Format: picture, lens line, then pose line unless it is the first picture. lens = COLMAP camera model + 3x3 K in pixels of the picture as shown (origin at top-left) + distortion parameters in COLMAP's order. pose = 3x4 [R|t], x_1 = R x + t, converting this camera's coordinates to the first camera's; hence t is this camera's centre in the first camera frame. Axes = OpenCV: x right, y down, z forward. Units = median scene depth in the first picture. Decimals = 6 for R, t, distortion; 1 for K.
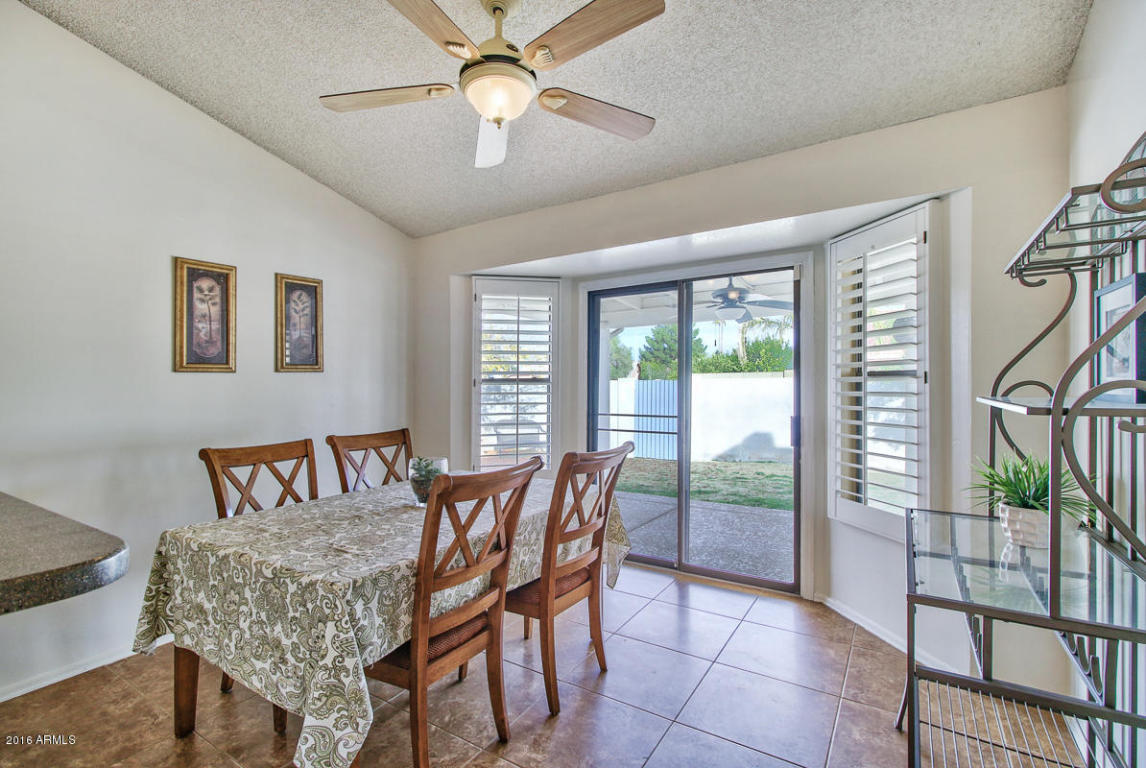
lens RADIAL K [[536.1, 0, 579.5], [0, 536.1, 382.7], [0, 0, 1]] dist [0.003670, 0.000032]
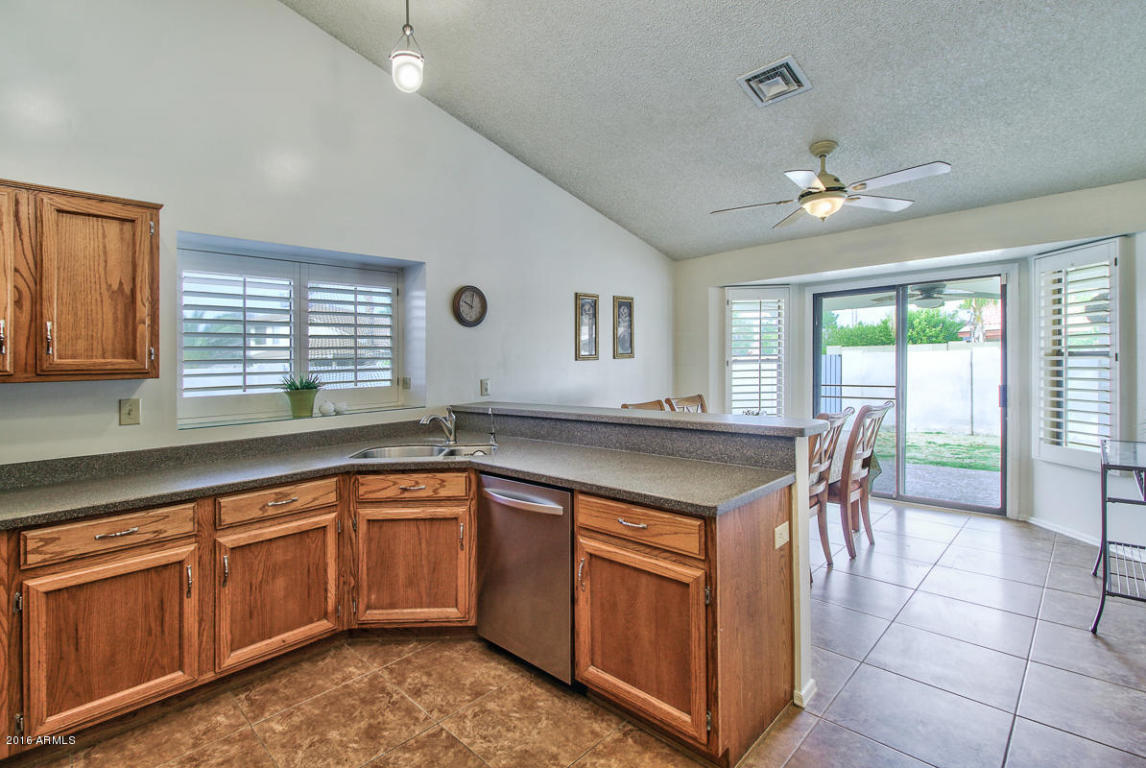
lens RADIAL K [[538.2, 0, 566.9], [0, 538.2, 369.6], [0, 0, 1]] dist [0.002580, -0.000257]
pose [[0.973541, -0.013668, -0.228105, -0.369366], [0.018420, 0.999655, 0.018718, -0.023548], [0.227771, -0.022425, 0.973456, -0.597064]]
